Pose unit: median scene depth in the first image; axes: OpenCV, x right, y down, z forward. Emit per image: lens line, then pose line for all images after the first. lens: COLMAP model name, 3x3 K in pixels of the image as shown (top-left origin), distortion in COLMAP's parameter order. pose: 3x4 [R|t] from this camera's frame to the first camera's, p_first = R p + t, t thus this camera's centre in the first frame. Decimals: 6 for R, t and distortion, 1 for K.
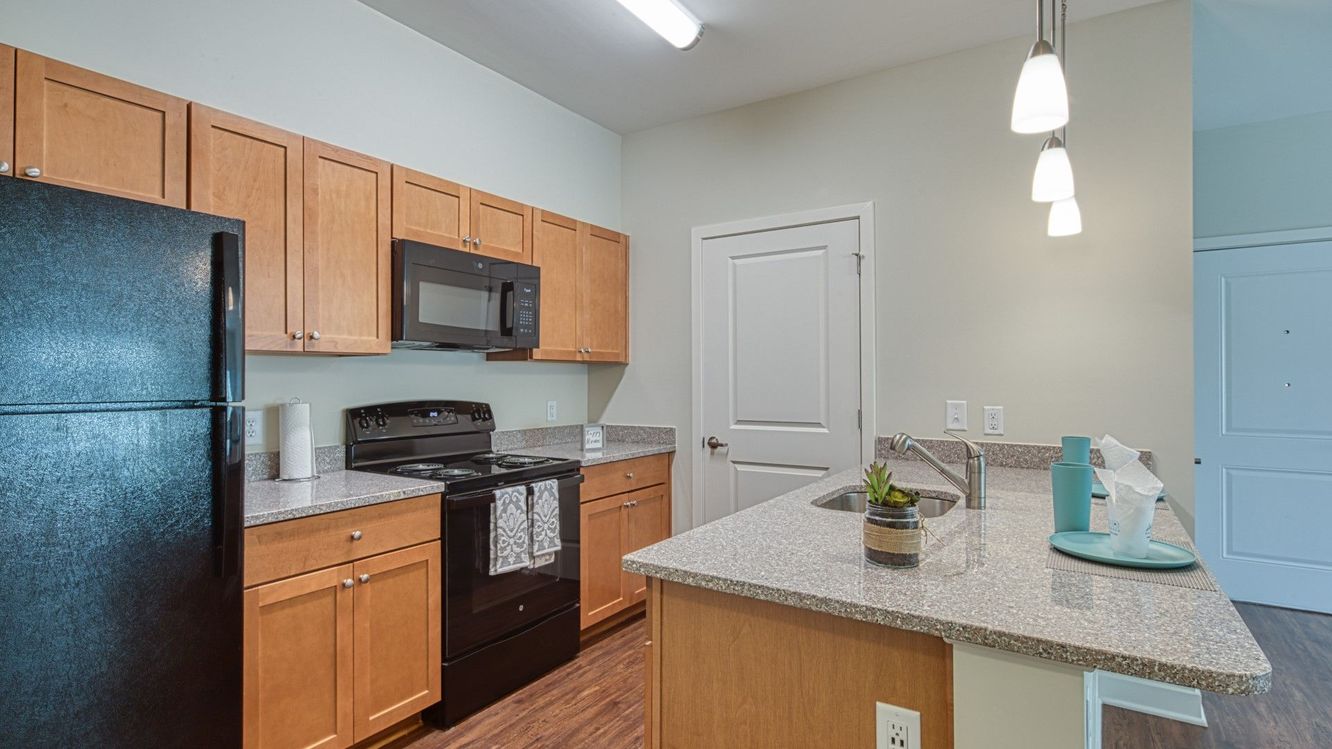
lens RADIAL K [[671.9, 0, 669.7], [0, 671.9, 375.0], [0, 0, 1]] dist [0.000952, -0.000198]
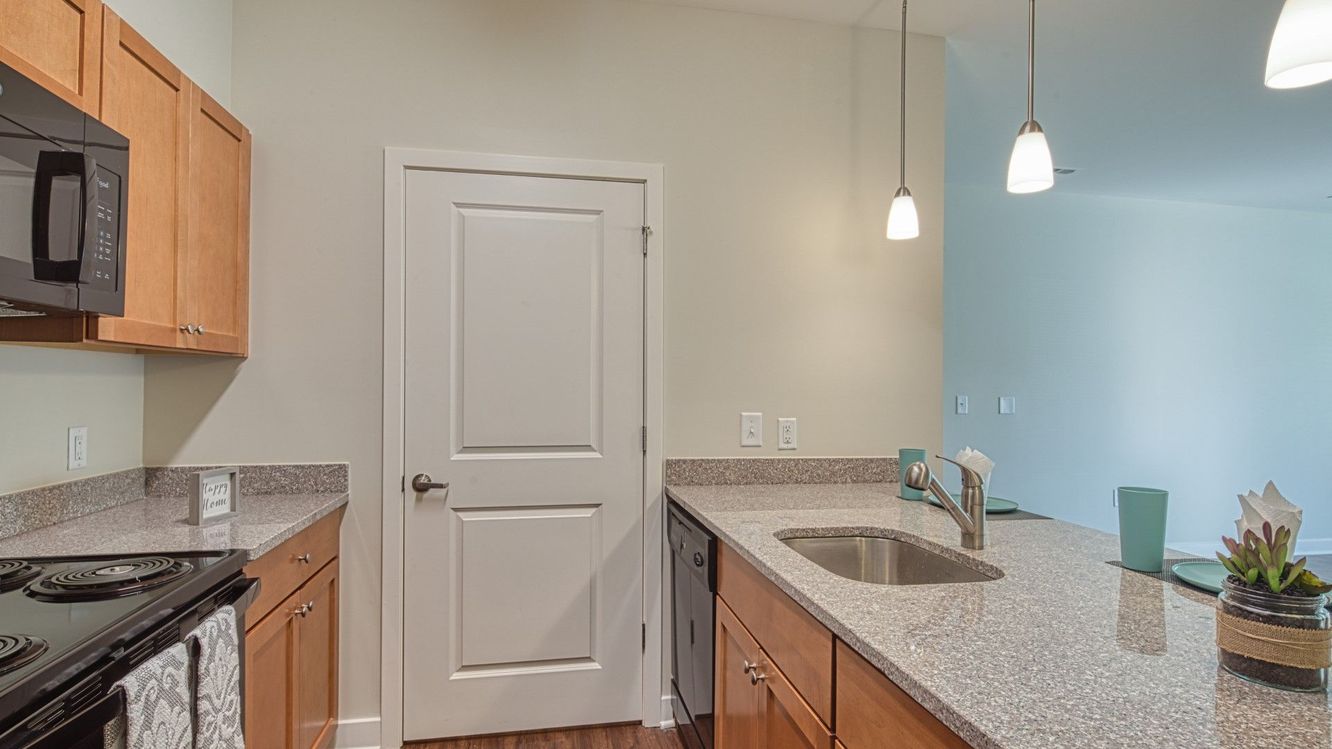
lens RADIAL K [[671.9, 0, 664.8], [0, 671.9, 380.3], [0, 0, 1]] dist [0.000952, -0.000198]
pose [[0.726512, 0.011171, 0.687063, -0.222179], [-0.011313, 0.999927, -0.004295, 0.001201], [-0.687060, -0.004652, 0.726586, 0.382871]]
